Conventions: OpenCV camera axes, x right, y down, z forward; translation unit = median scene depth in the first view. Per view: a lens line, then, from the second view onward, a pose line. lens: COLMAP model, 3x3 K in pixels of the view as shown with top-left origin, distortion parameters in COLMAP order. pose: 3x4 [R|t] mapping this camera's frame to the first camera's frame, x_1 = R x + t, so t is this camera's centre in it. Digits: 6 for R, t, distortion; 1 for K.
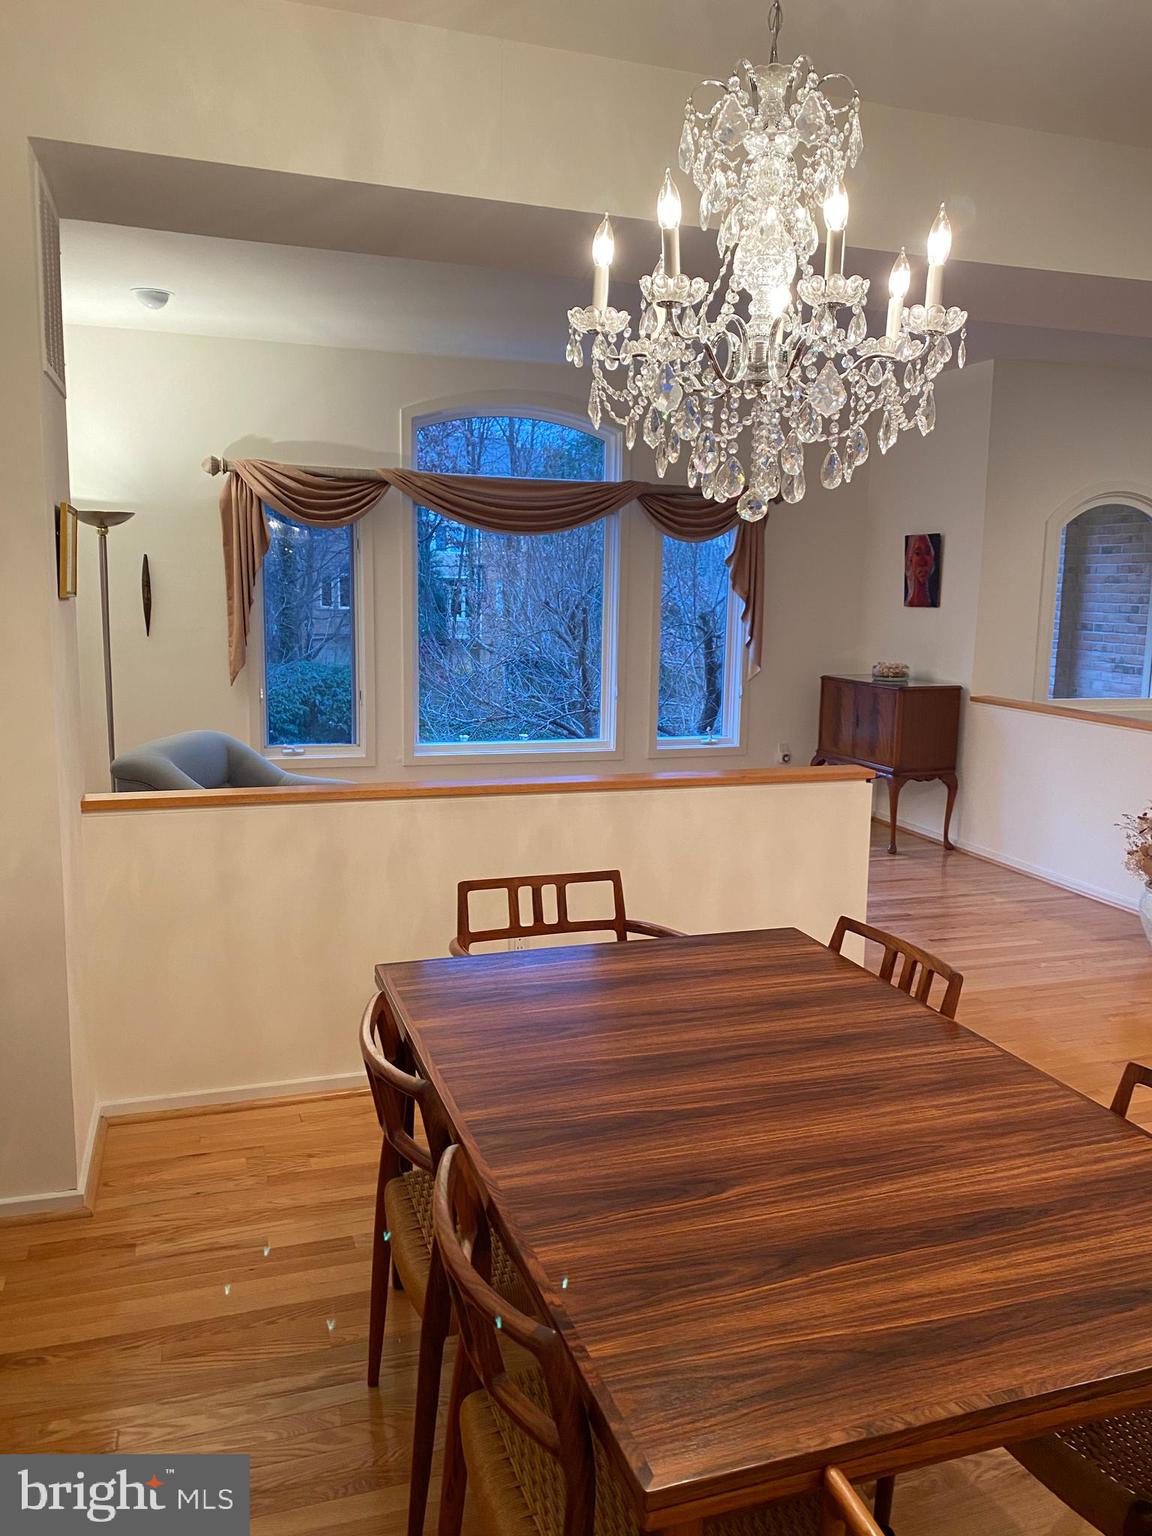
lens RADIAL K [[1160.0, 0, 570.8], [0, 1160.0, 758.2], [0, 0, 1]] dist [0.090402, -0.150402]
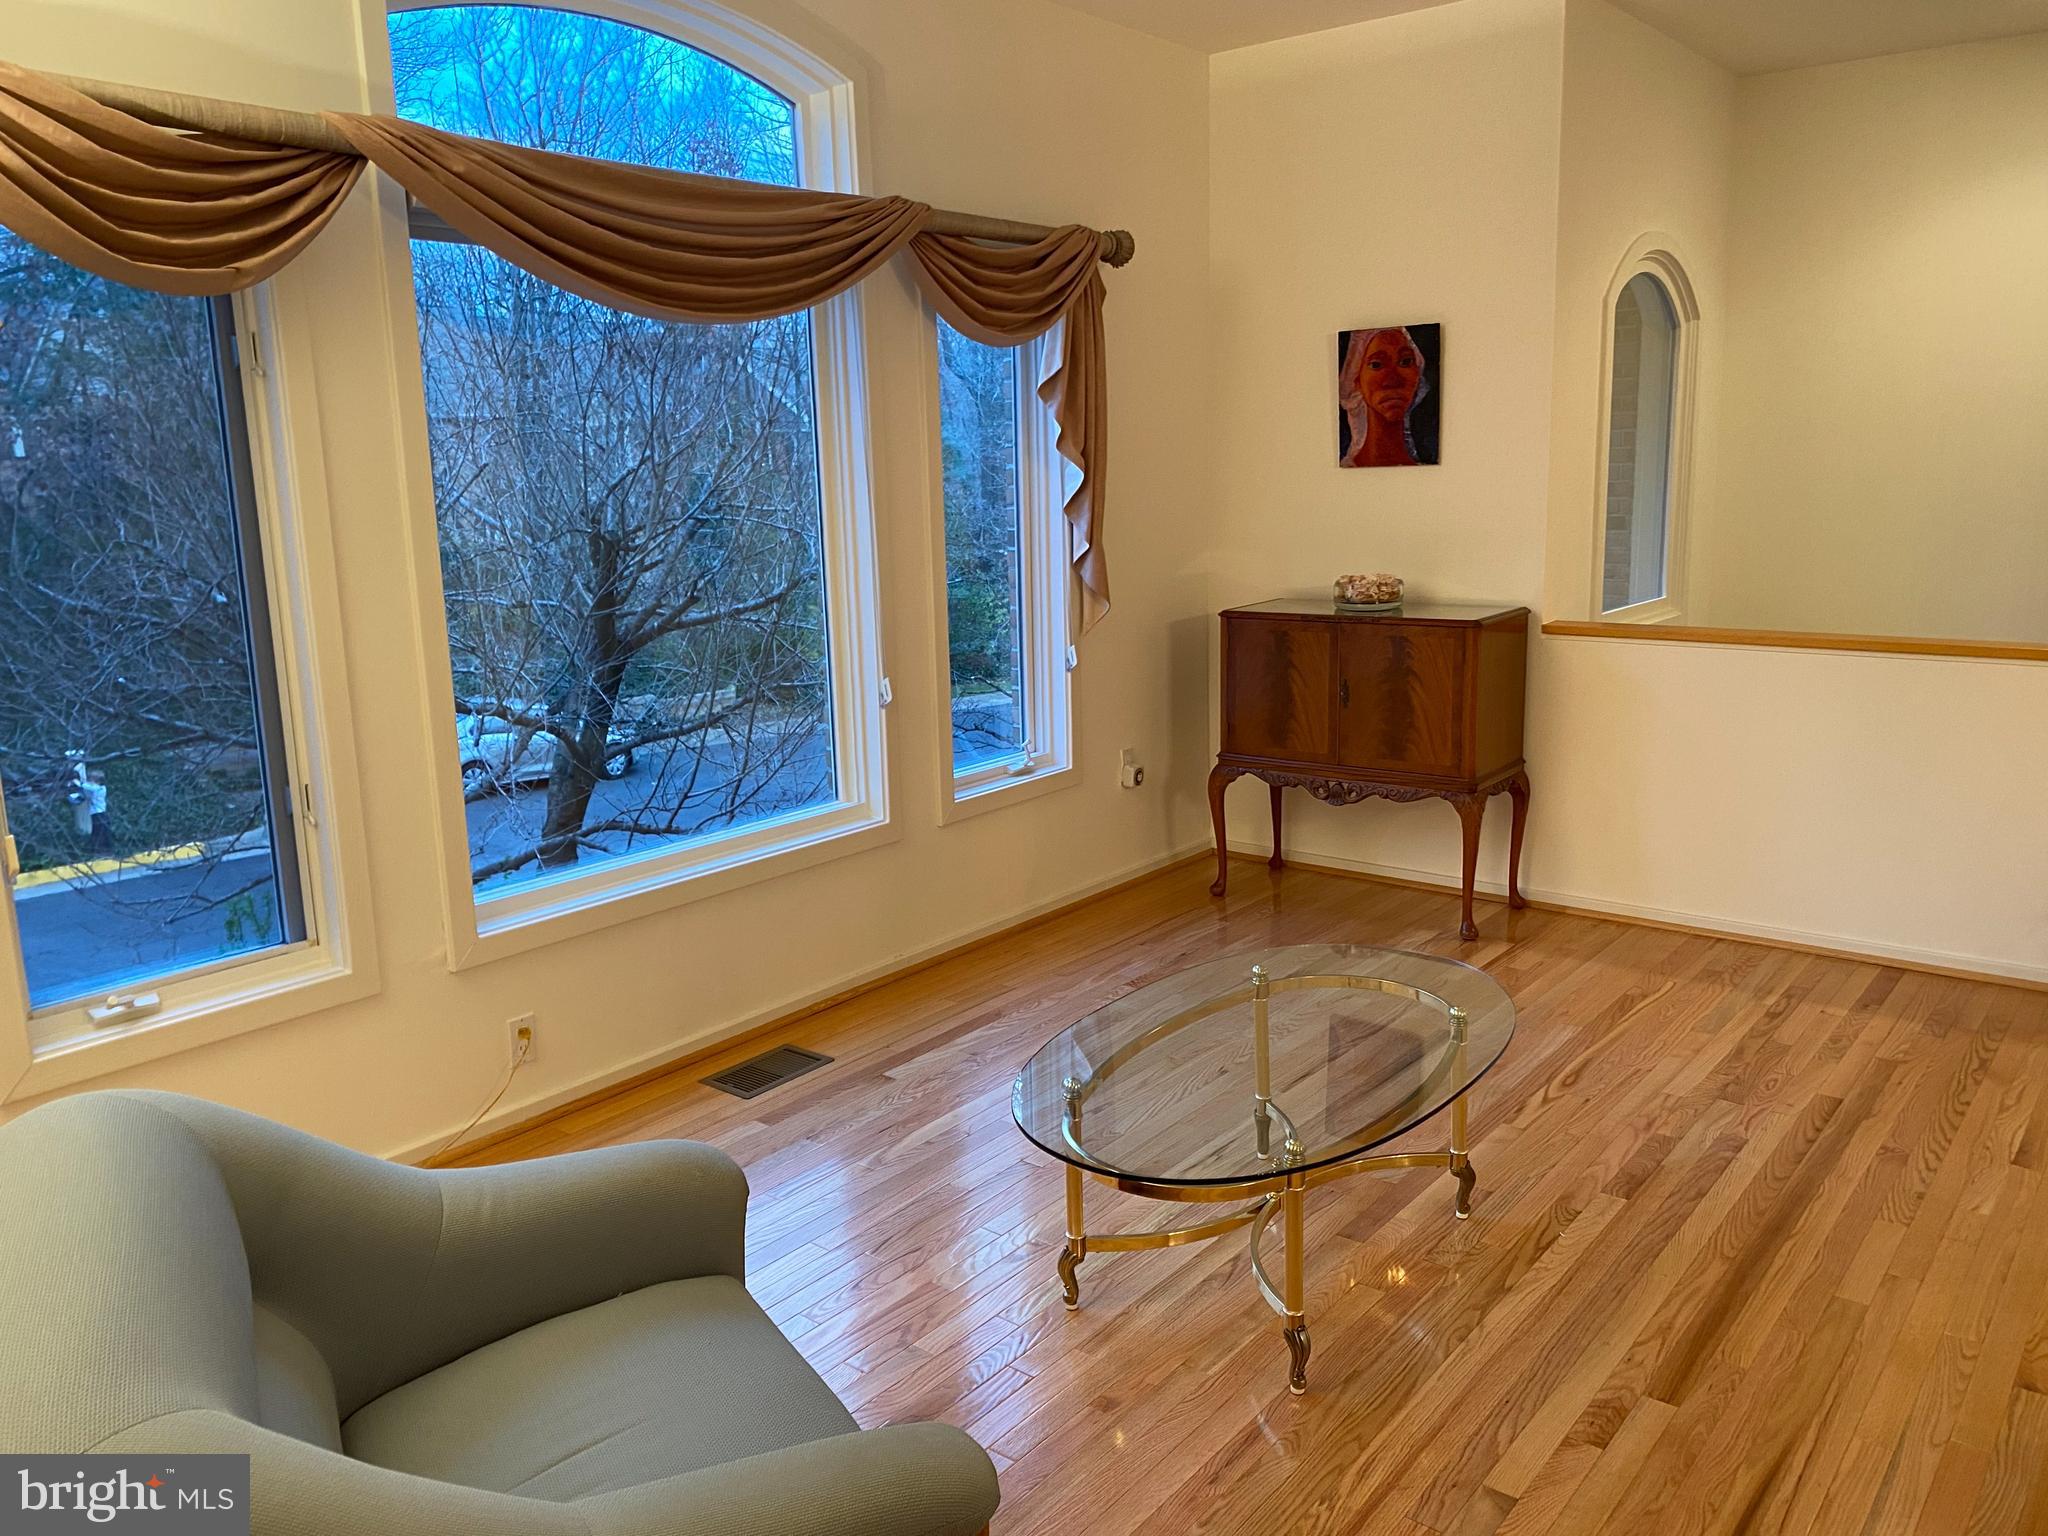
lens RADIAL K [[1565.5, 0, 1015.5], [0, 1565.5, 769.7], [0, 0, 1]] dist [0.035604, -0.036342]
pose [[0.837932, -0.149198, 0.524986, -0.258979], [0.123066, 0.988787, 0.084583, -0.079308], [-0.531719, -0.006267, 0.846897, 0.519232]]
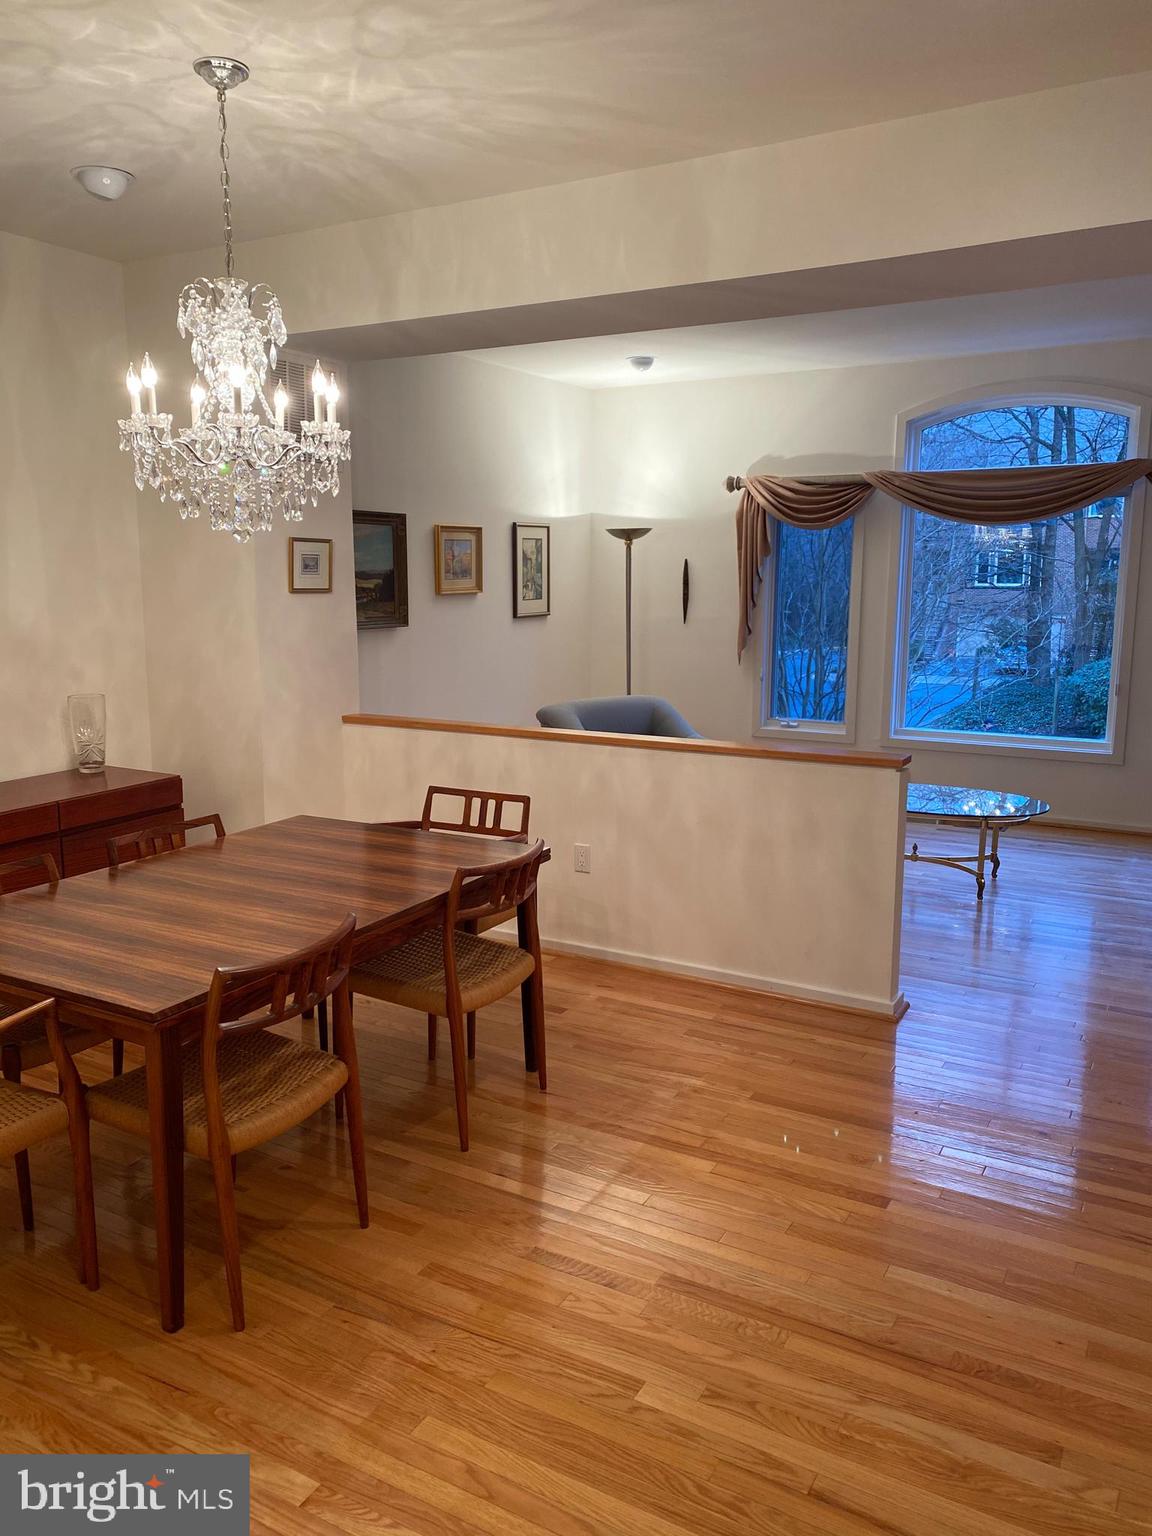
lens RADIAL K [[1165.7, 0, 566.2], [0, 1165.7, 755.1], [0, 0, 1]] dist [0.032460, -0.027346]
pose [[0.654536, 0.096992, -0.749783, 0.496089], [-0.096447, 0.994346, 0.044433, -0.005727], [0.749854, 0.043231, 0.660190, 0.074920]]
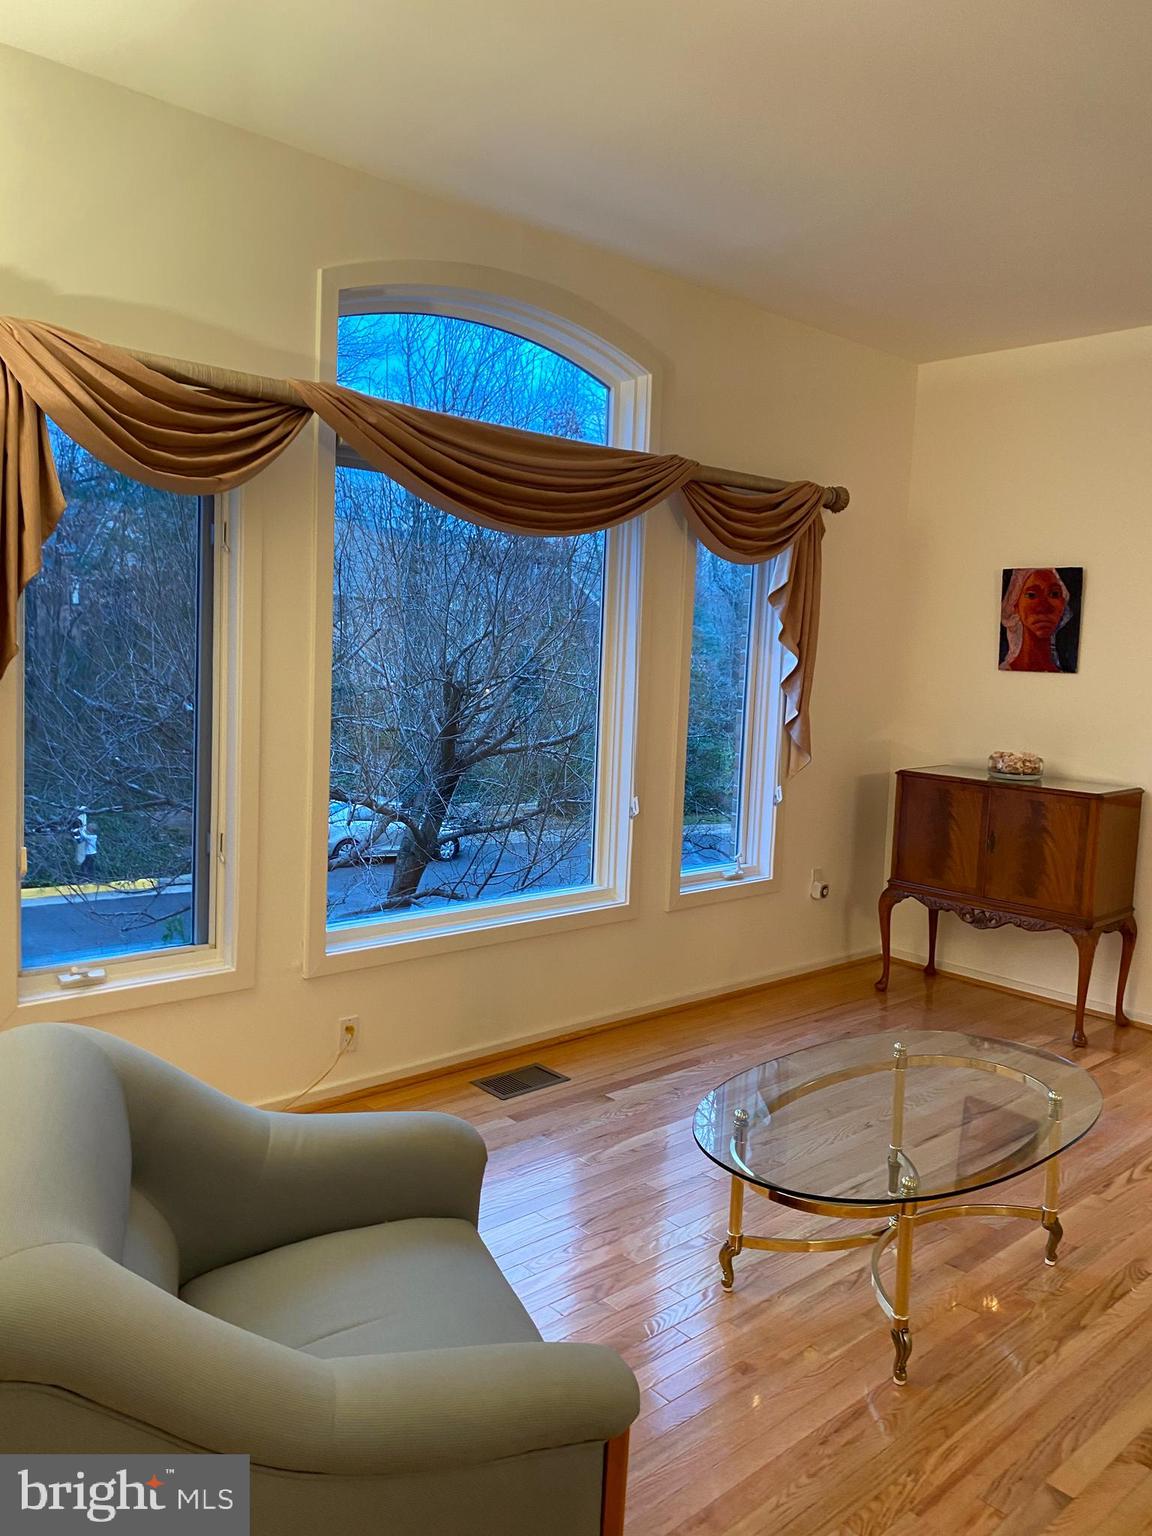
lens RADIAL K [[1174.1, 0, 585.2], [0, 1174.1, 763.6], [0, 0, 1]] dist [0.035604, -0.036342]
pose [[0.909886, -0.024632, 0.414125, -0.256343], [0.036874, 0.999087, -0.021591, -0.074397], [-0.413215, 0.034916, 0.909964, 0.509168]]
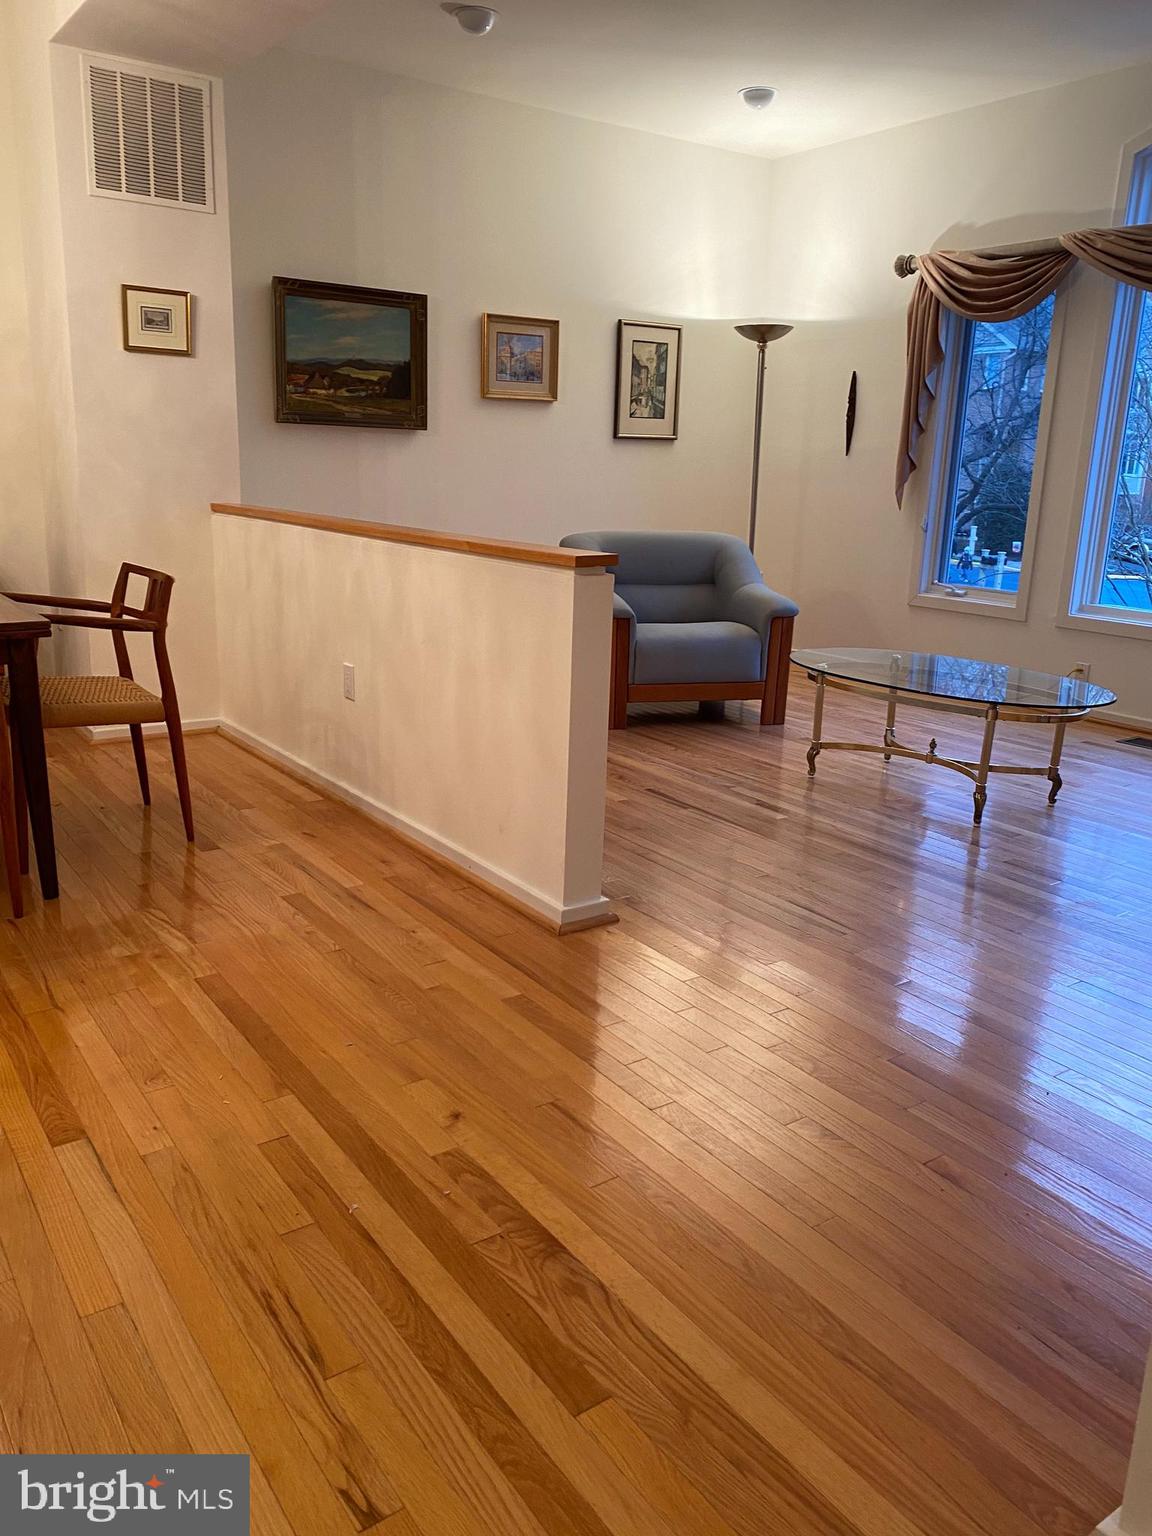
lens RADIAL K [[1165.9, 0, 554.2], [0, 1165.9, 763.8], [0, 0, 1]] dist [0.004180, -0.005578]
pose [[0.271030, 0.232118, -0.934165, 0.547349], [-0.164870, 0.967342, 0.192528, 0.000162], [0.948346, 0.101835, 0.300448, 0.472836]]
